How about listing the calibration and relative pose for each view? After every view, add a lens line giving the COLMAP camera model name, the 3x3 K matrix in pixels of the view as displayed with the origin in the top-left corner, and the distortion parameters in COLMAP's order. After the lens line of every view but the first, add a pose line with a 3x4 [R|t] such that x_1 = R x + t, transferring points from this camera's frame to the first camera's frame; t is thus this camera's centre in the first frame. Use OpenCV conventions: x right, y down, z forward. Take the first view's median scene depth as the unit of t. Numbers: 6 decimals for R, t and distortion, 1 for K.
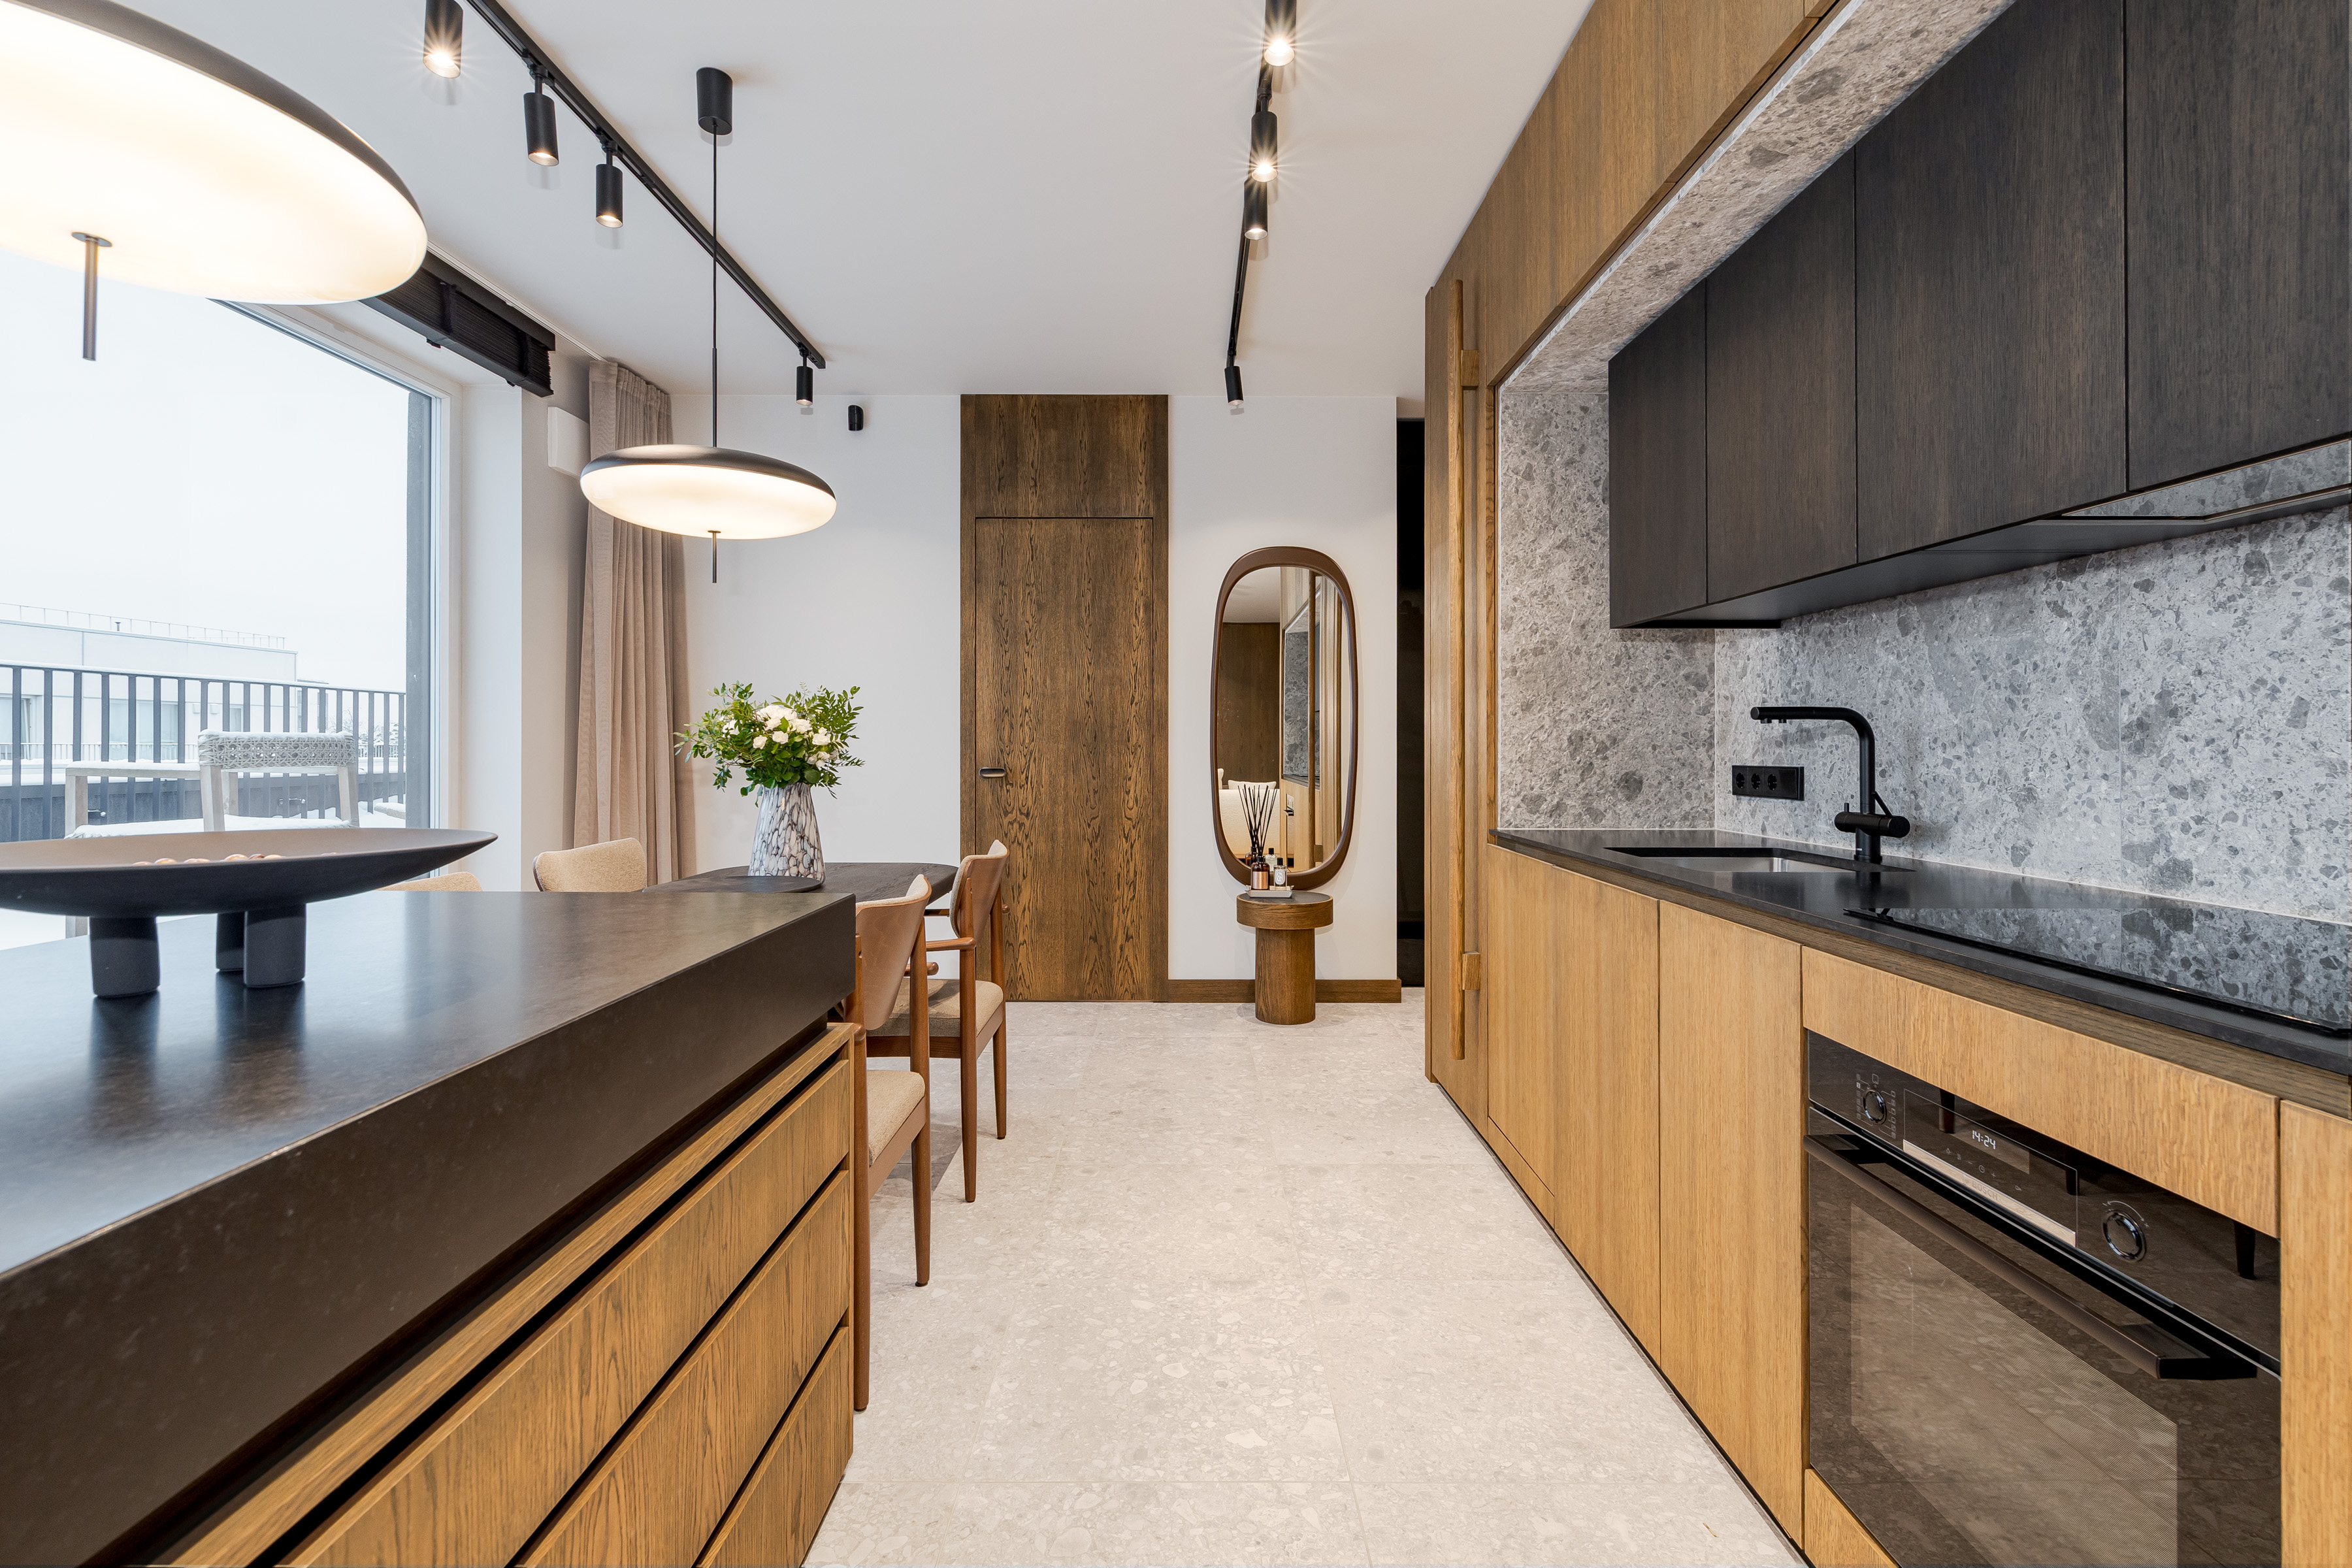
lens RADIAL K [[1018.6, 0, 1184.3], [0, 1018.6, 740.1], [0, 0, 1]] dist [0.002451, -0.000860]
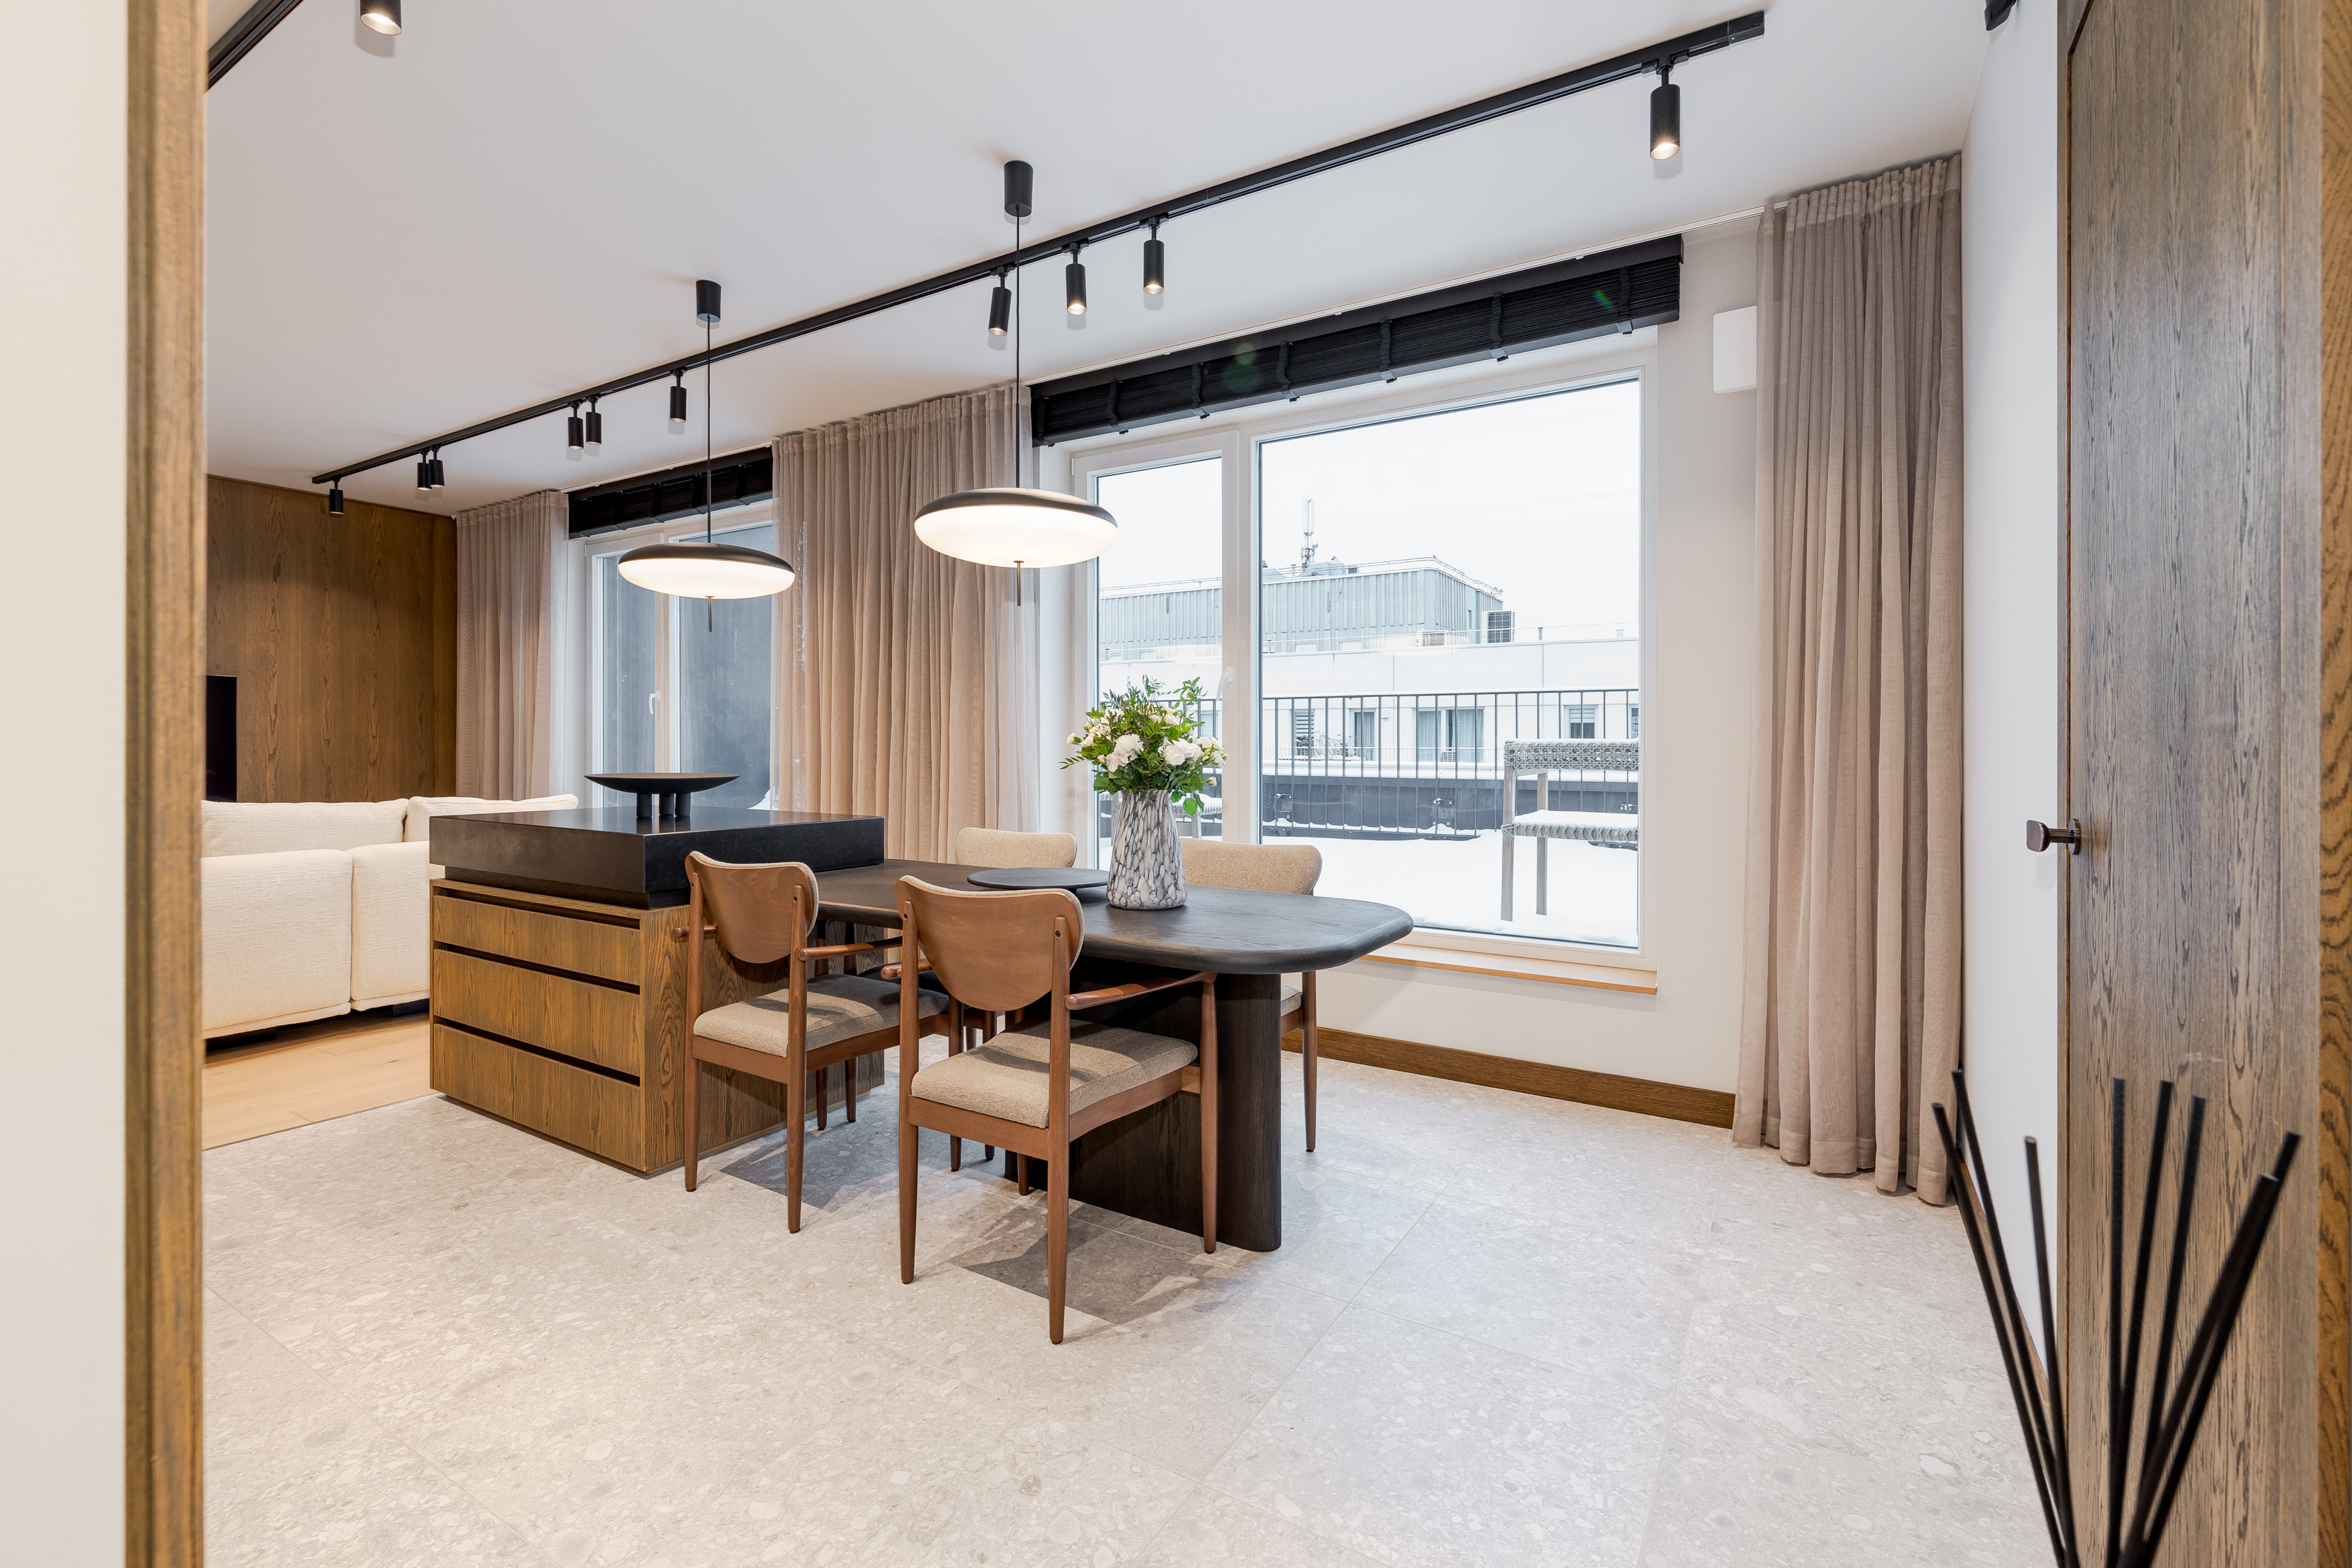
lens RADIAL K [[1018.6, 0, 1177.4], [0, 1018.6, 766.5], [0, 0, 1]] dist [0.002451, -0.000860]
pose [[-0.525836, 0.010662, -0.850519, 0.436371], [-0.001295, 0.999910, 0.013336, 0.011577], [0.850585, 0.008114, -0.525775, 1.829305]]
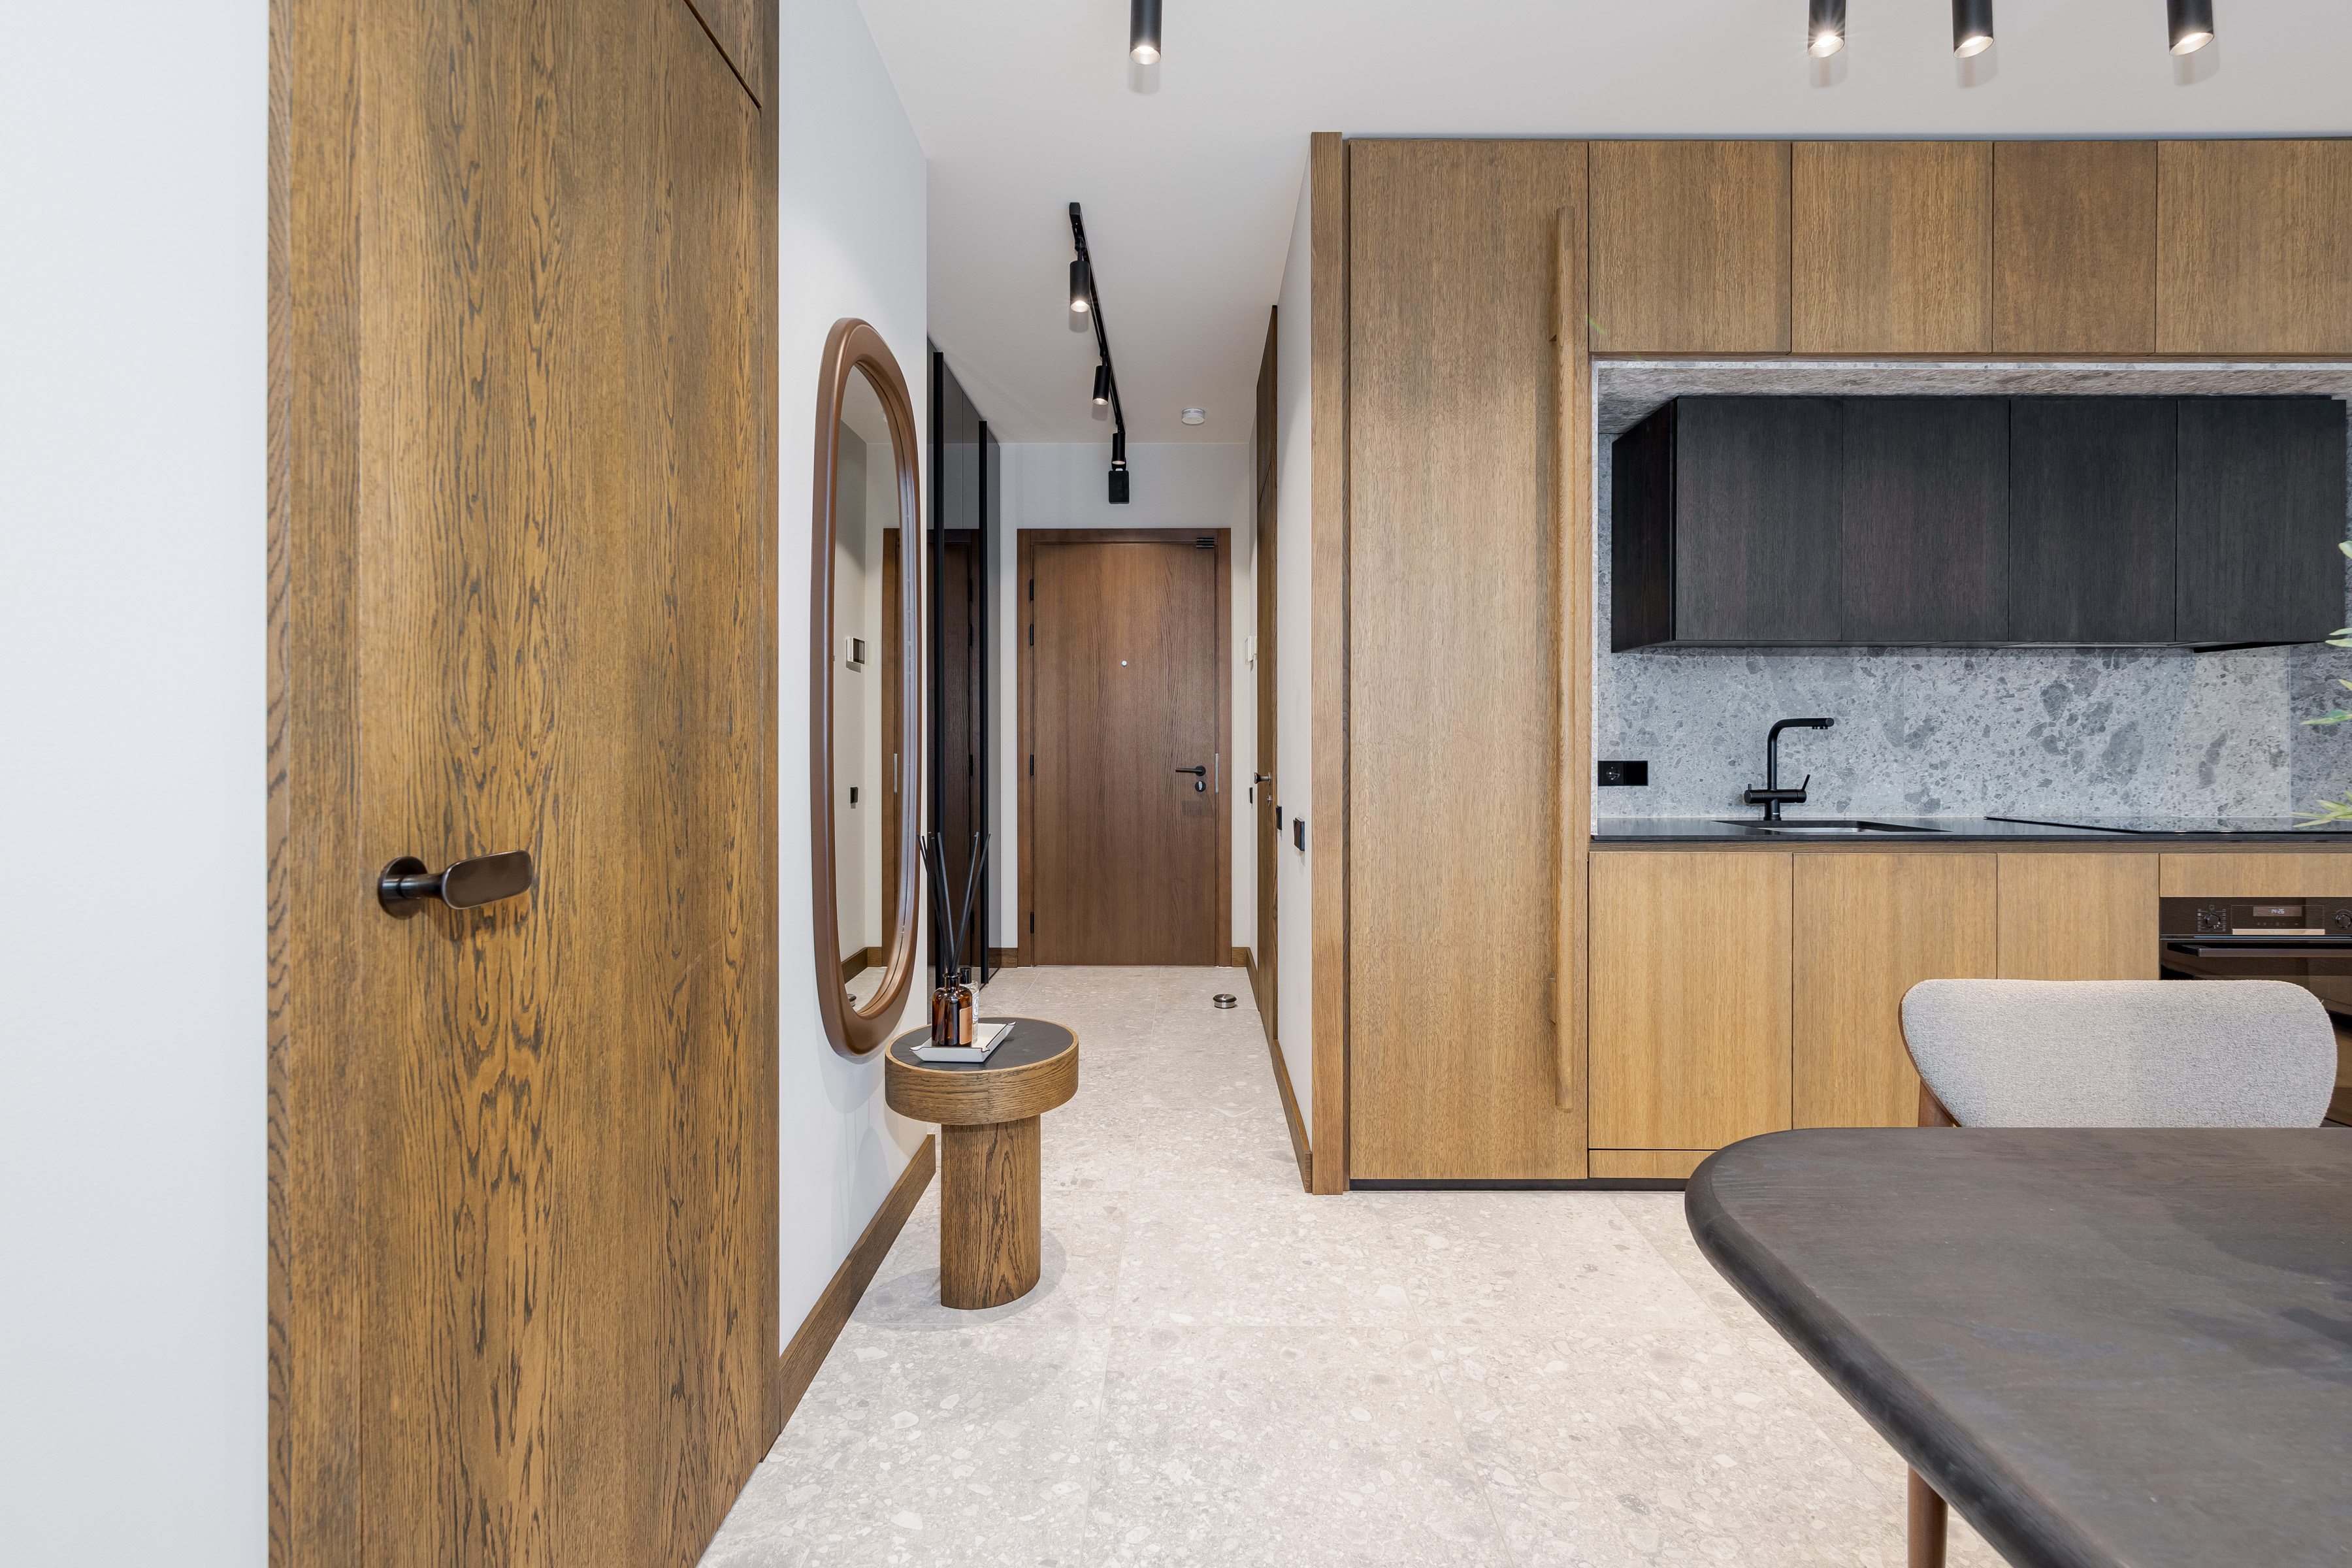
lens RADIAL K [[1018.6, 0, 1184.3], [0, 1018.6, 745.2], [0, 0, 1]] dist [0.002451, -0.000860]
pose [[0.004377, -0.002159, 0.999988, -0.765052], [-0.006416, 0.999977, 0.002187, 0.007295], [-0.999970, -0.006425, 0.004363, 1.683162]]
